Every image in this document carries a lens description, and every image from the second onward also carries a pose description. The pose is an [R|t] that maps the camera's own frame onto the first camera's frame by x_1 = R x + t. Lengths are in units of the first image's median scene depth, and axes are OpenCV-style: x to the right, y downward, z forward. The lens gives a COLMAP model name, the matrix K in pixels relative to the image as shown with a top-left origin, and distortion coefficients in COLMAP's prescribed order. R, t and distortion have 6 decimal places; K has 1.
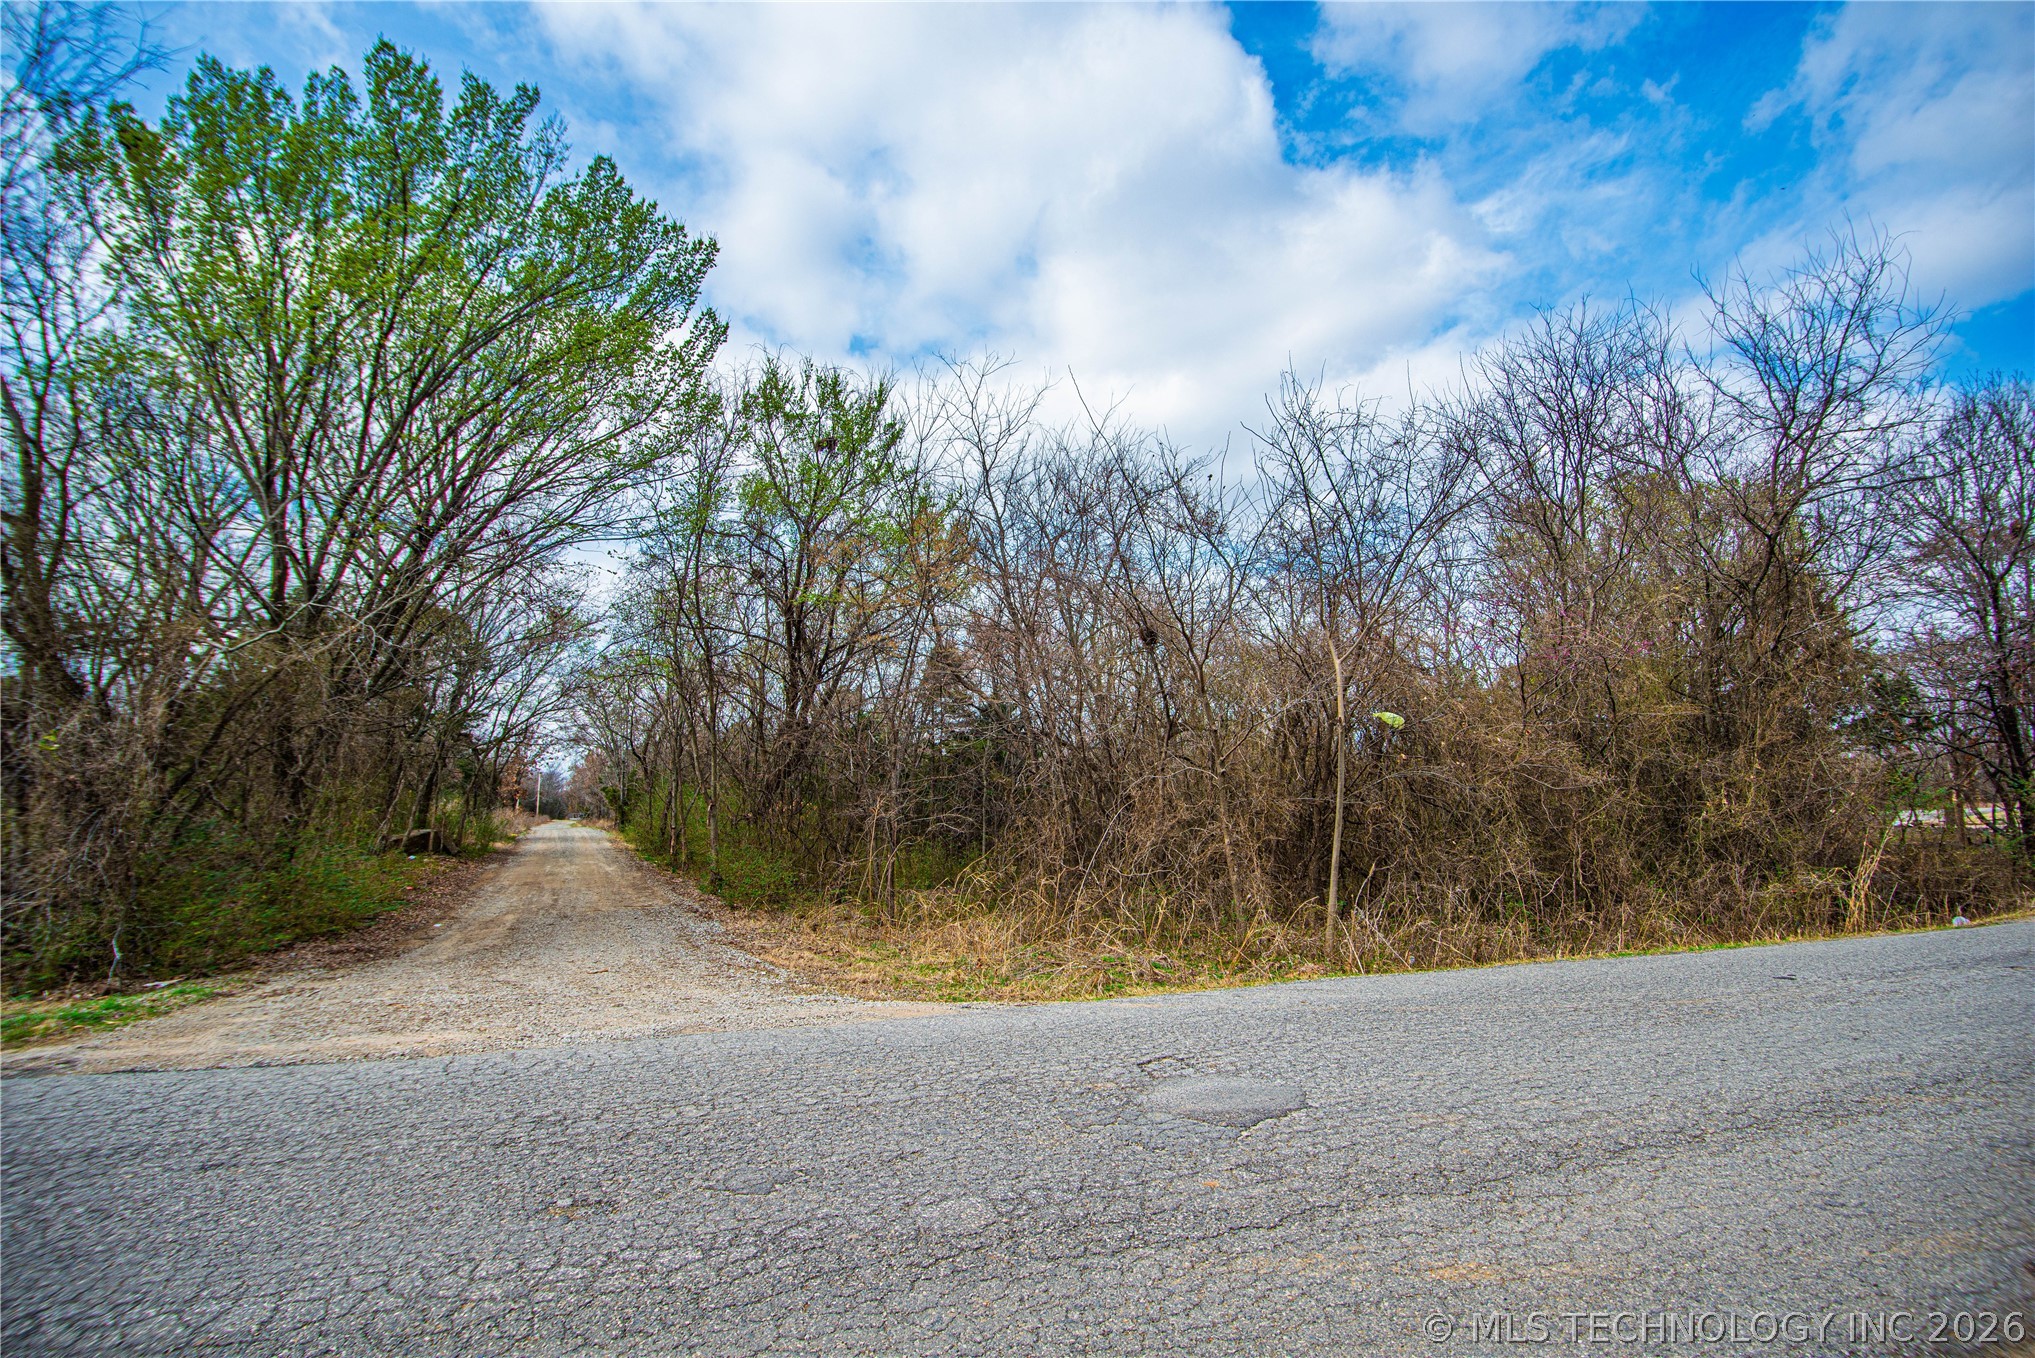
lens RADIAL K [[1360.9, 0, 790.4], [0, 1360.9, 676.5], [0, 0, 1]] dist [0.056797, -0.073482]
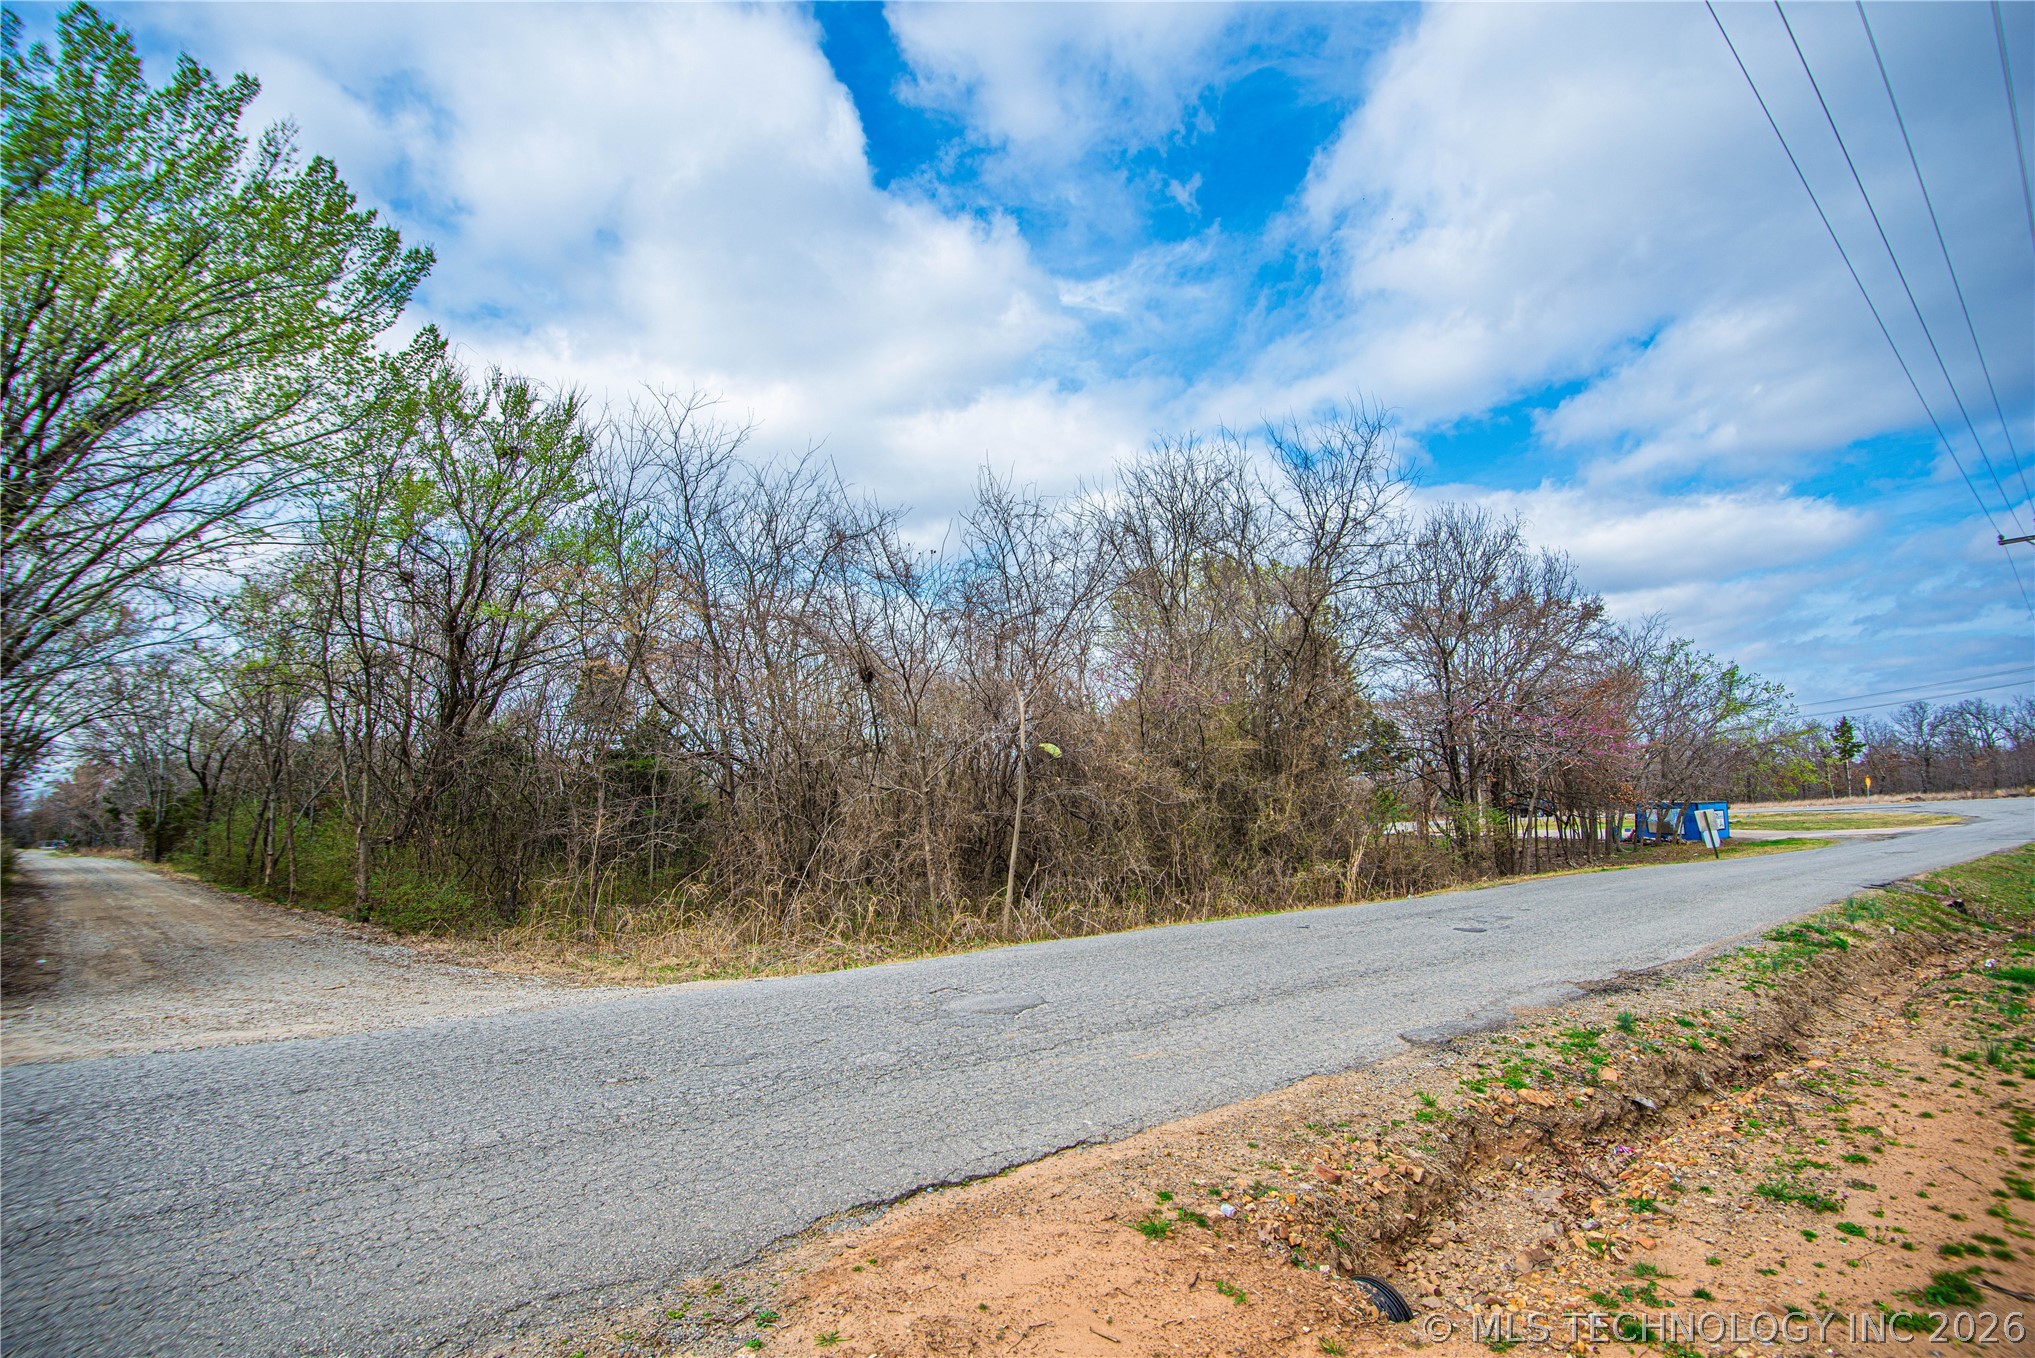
lens RADIAL K [[1501.1, 0, 1017.5], [0, 1501.1, 679.0], [0, 0, 1]] dist [-0.005686, -0.002673]
pose [[0.909411, 0.032858, 0.414598, -0.151996], [-0.030290, 0.999460, -0.012769, -0.013392], [-0.414794, -0.000946, 0.909915, -0.221214]]
